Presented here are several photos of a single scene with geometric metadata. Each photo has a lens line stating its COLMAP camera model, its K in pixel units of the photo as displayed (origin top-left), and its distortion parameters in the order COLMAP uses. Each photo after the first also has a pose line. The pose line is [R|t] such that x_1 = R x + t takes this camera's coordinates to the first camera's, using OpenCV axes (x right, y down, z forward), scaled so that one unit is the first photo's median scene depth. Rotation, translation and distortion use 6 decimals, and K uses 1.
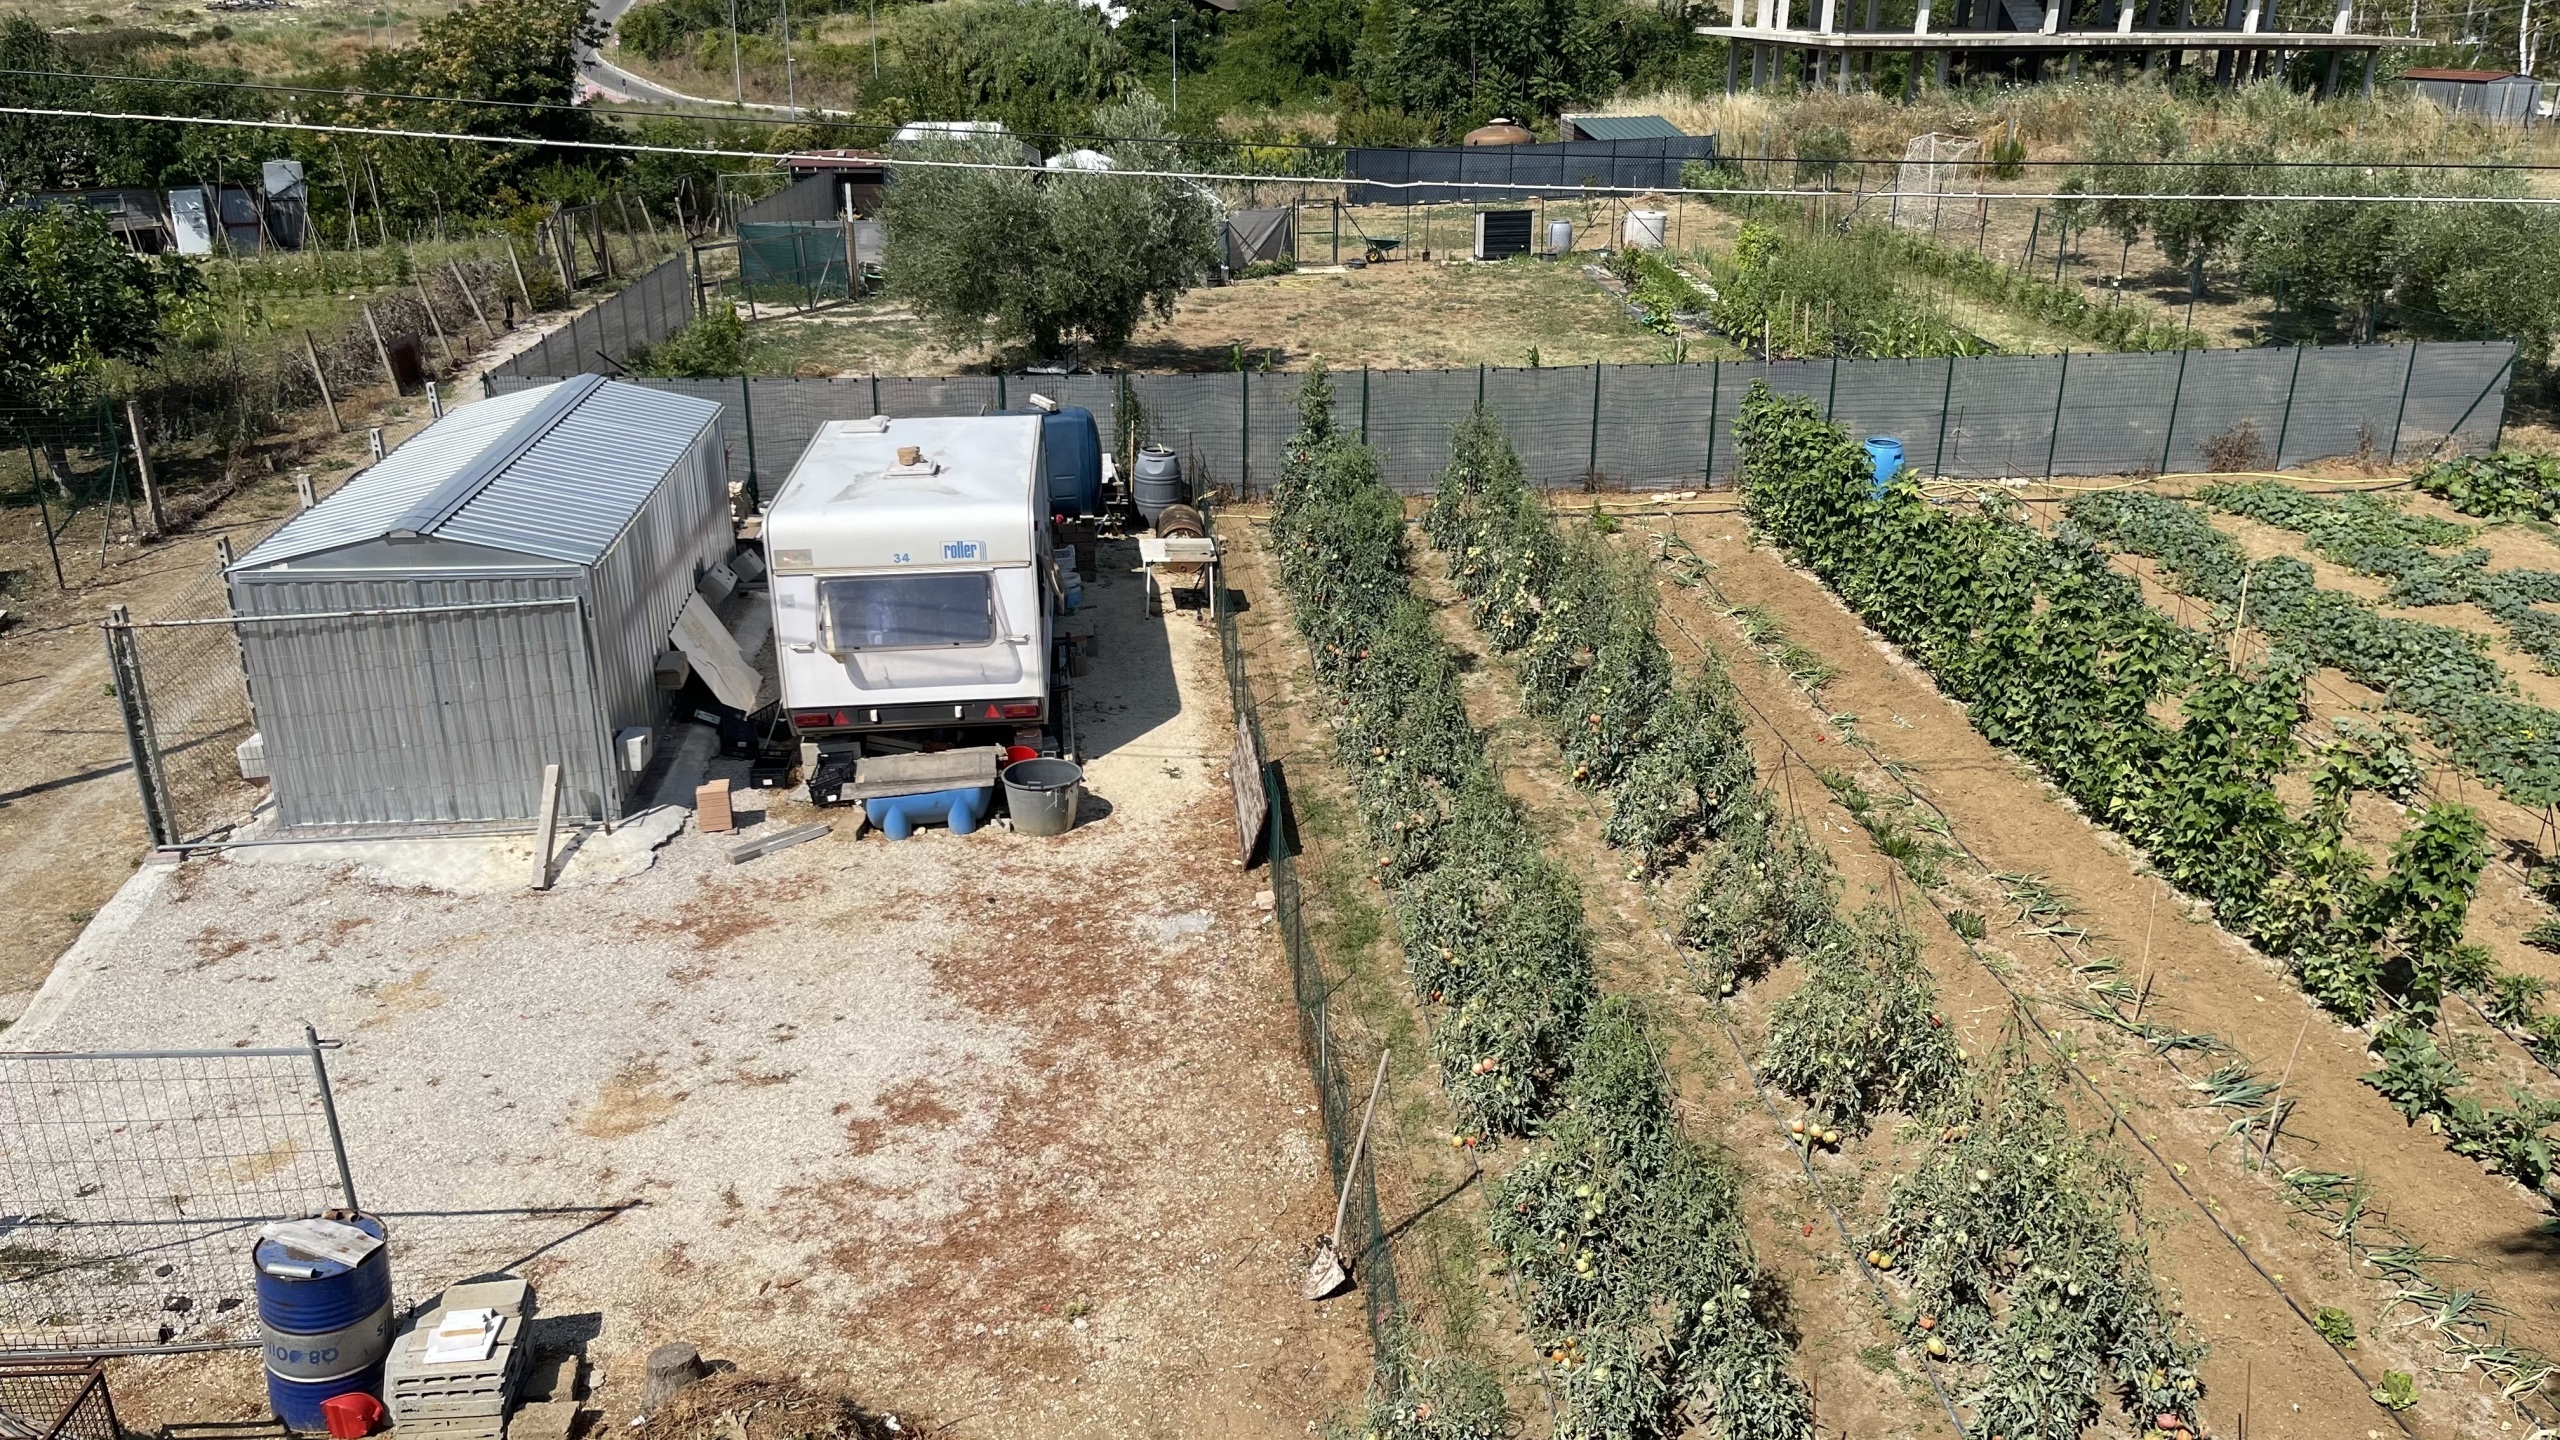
lens RADIAL K [[1930.4, 0, 1275.8], [0, 1930.4, 747.3], [0, 0, 1]] dist [0.073321, -0.095315]
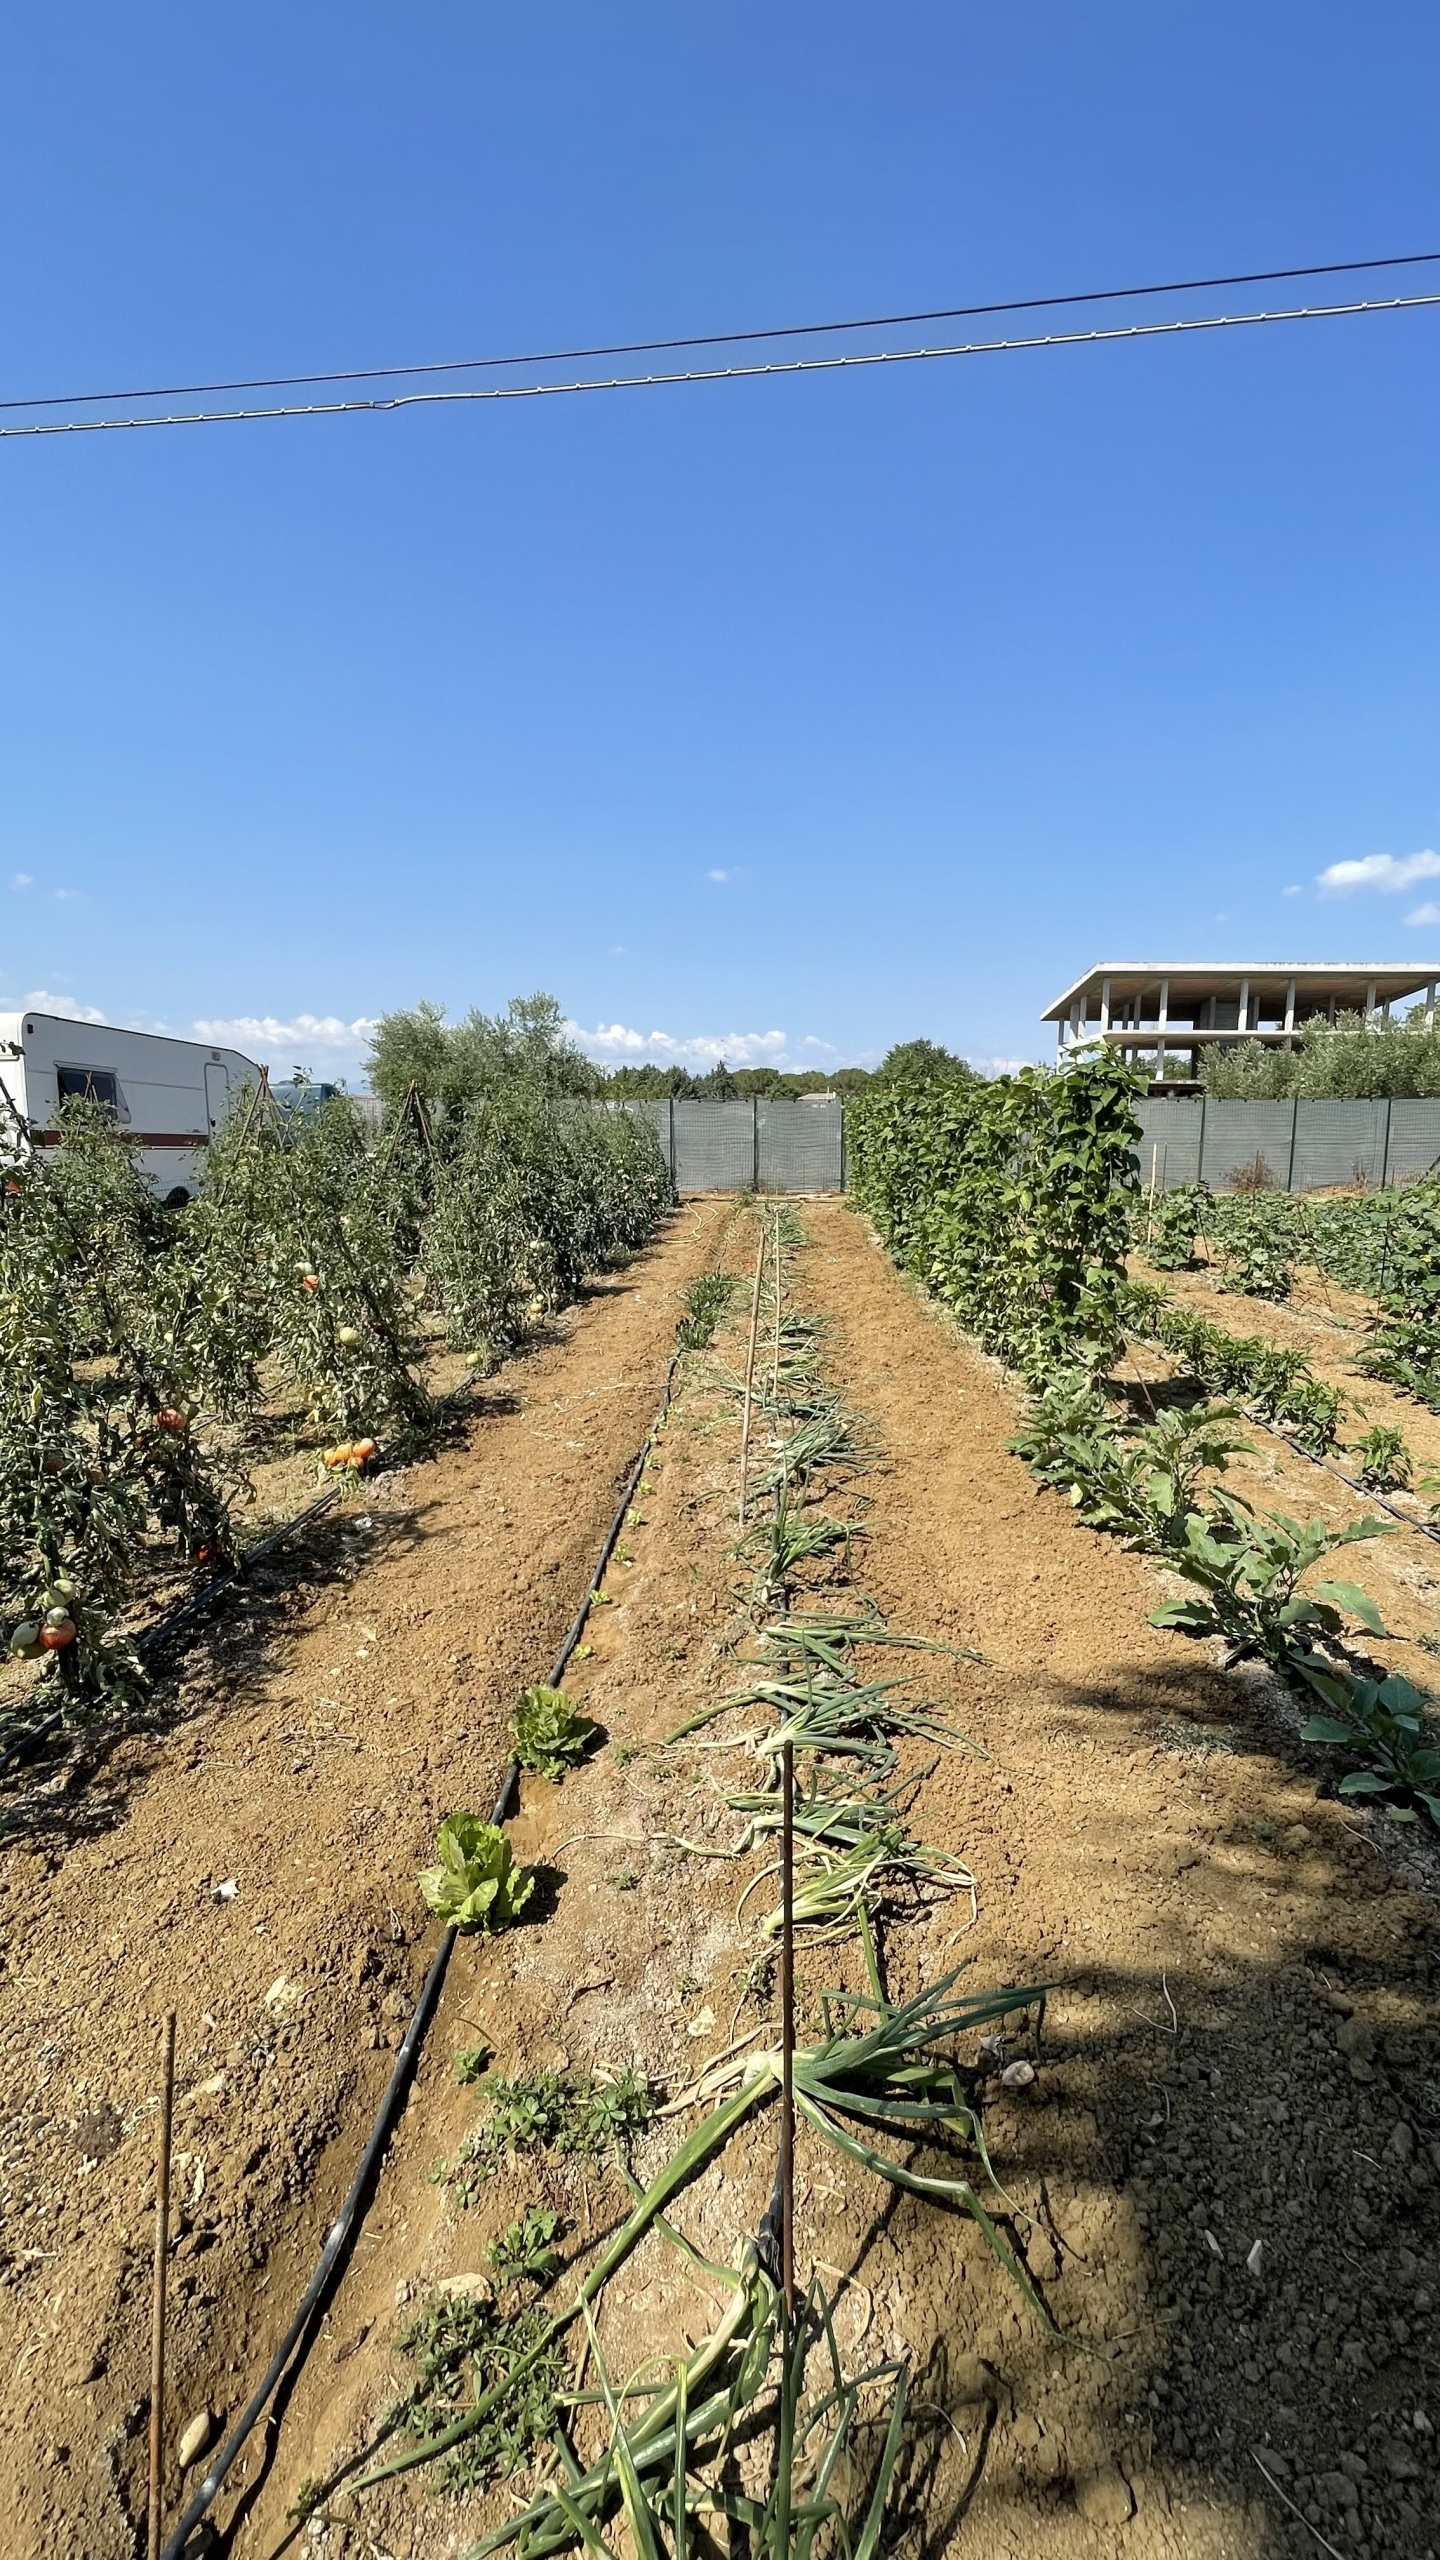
lens RADIAL K [[1040.6, 0, 731.9], [0, 1040.6, 1260.5], [0, 0, 1]] dist [-0.005634, 0.001759]
pose [[0.988457, 0.022352, -0.149844, 0.415934], [-0.060734, 0.964567, -0.256752, 0.166120], [0.138795, 0.262889, 0.954791, 0.503973]]
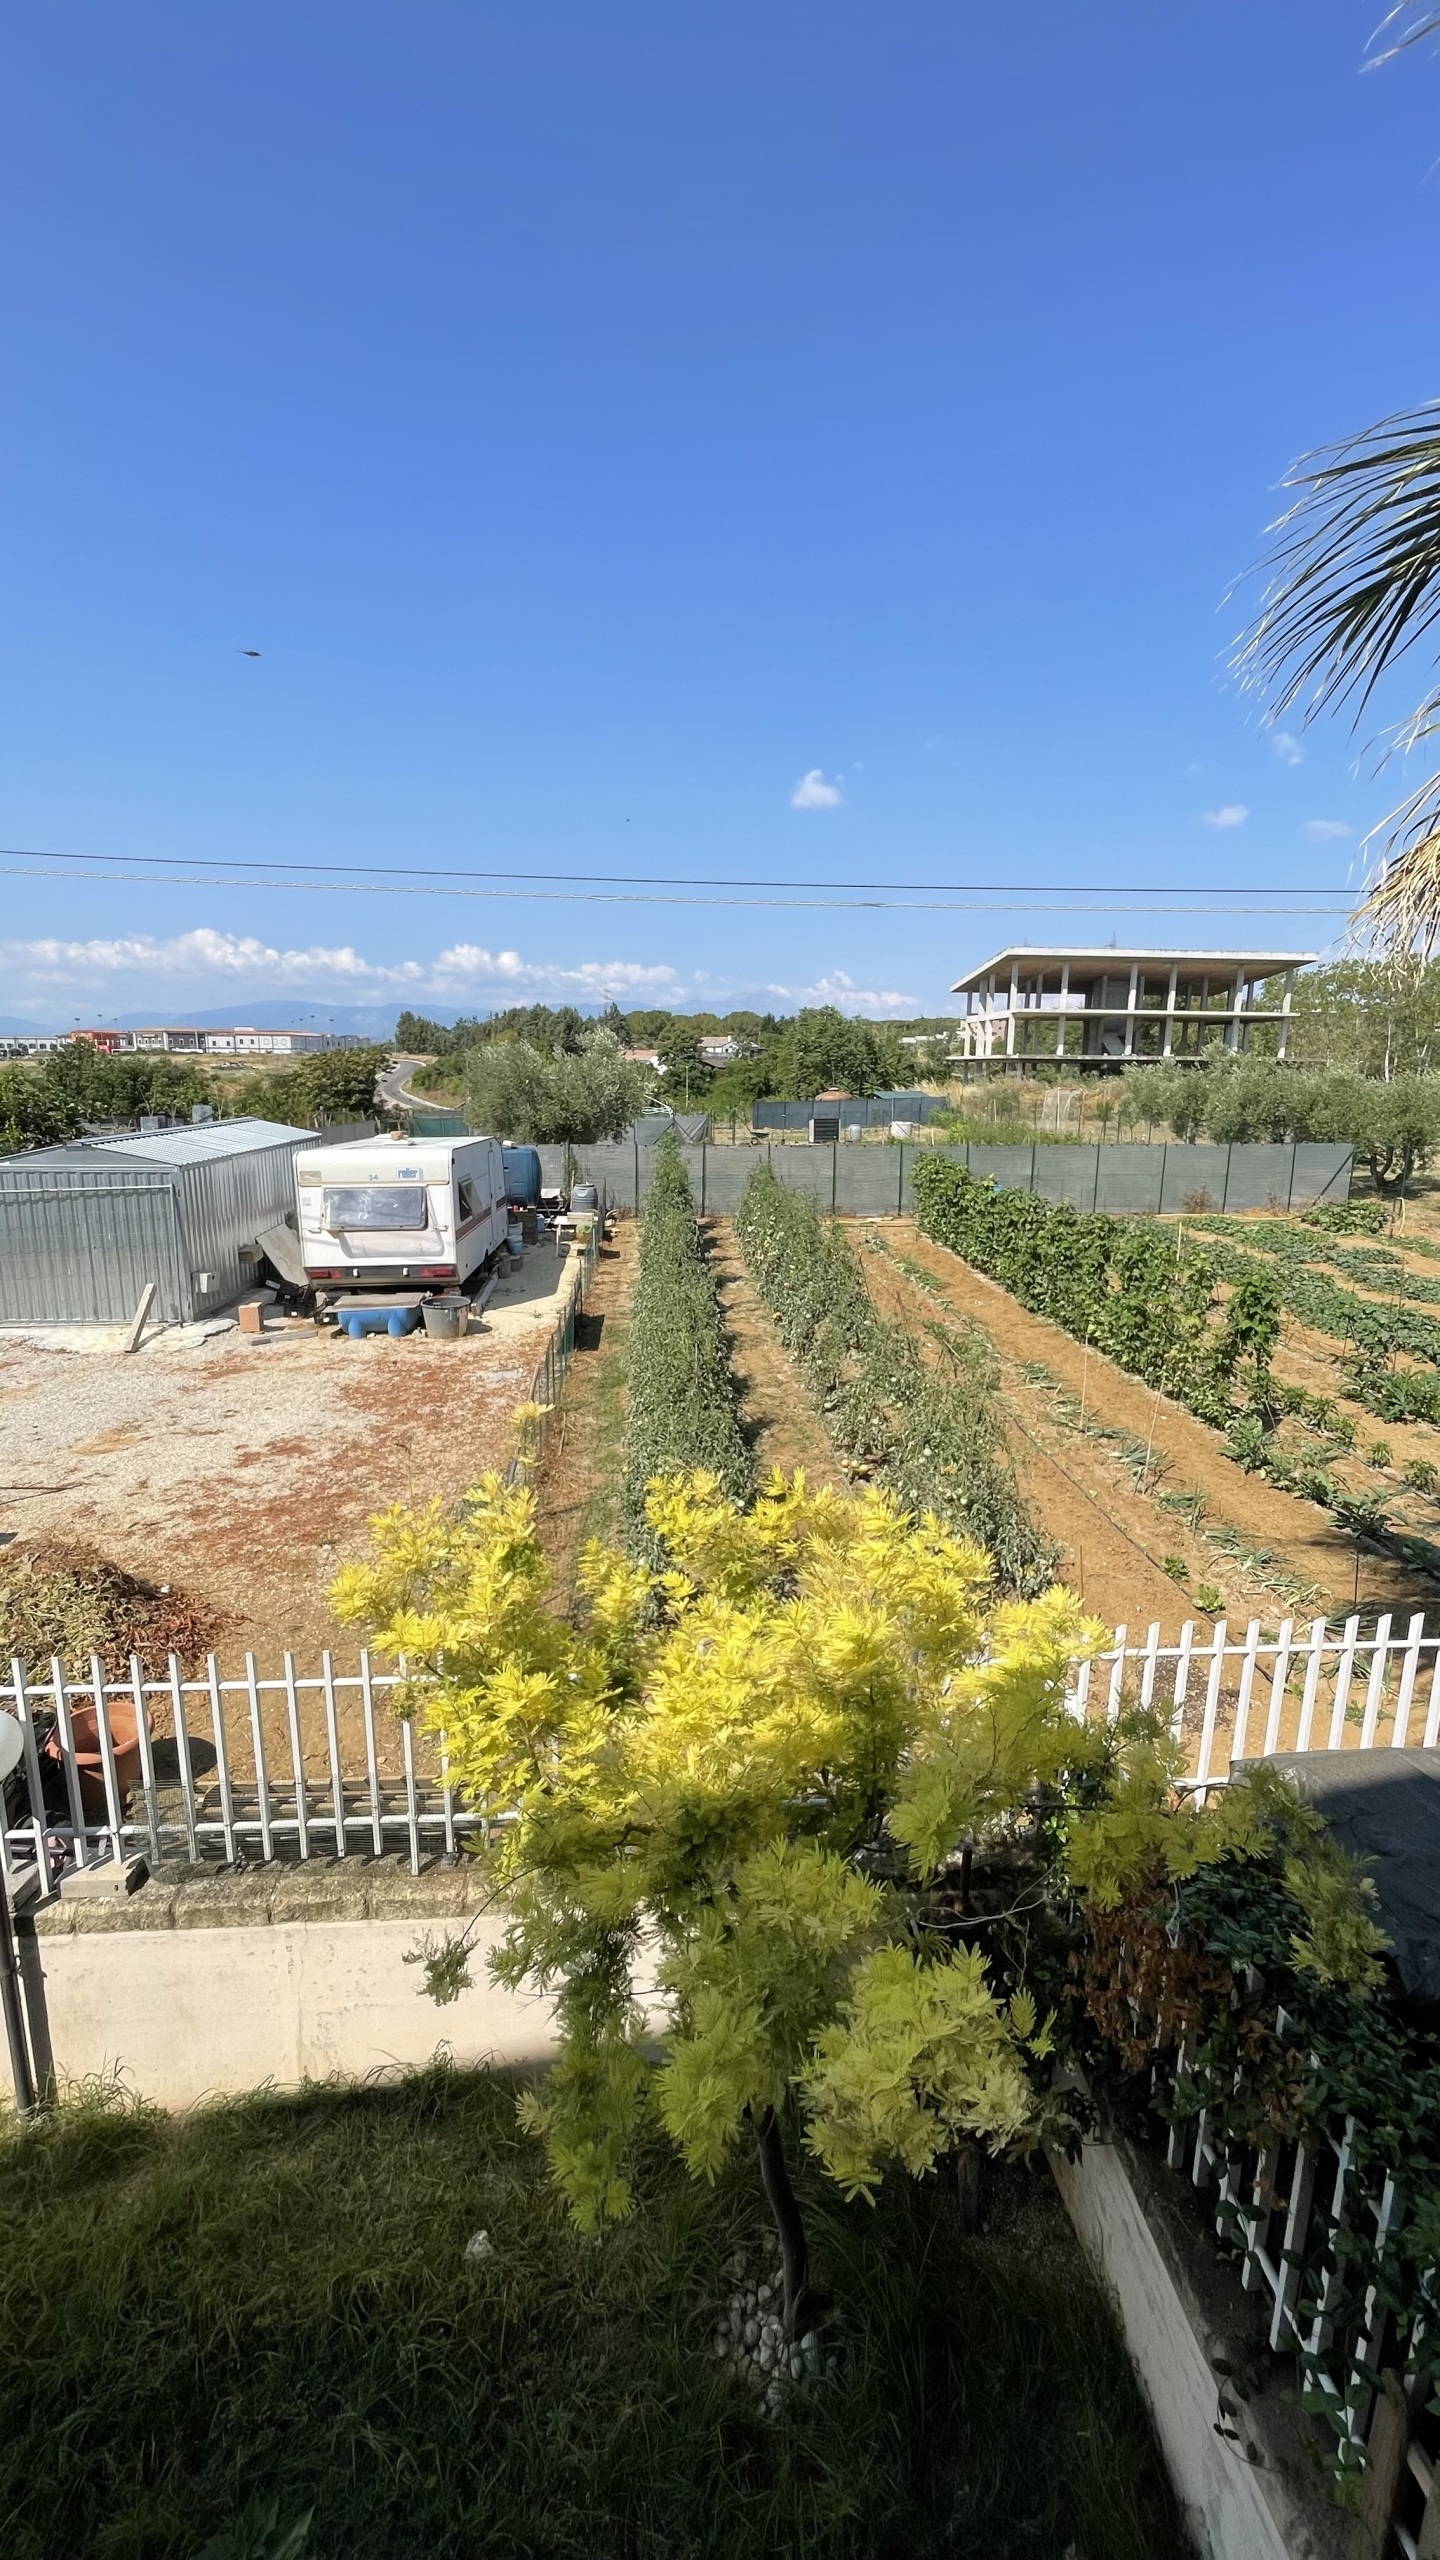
lens RADIAL K [[1040.6, 0, 723.9], [0, 1040.6, 1267.4], [0, 0, 1]] dist [-0.005634, 0.001759]
pose [[0.999424, 0.011064, -0.032068, 0.149898], [-0.016928, 0.981866, -0.188817, 0.151705], [0.029397, 0.189251, 0.981489, 0.119827]]
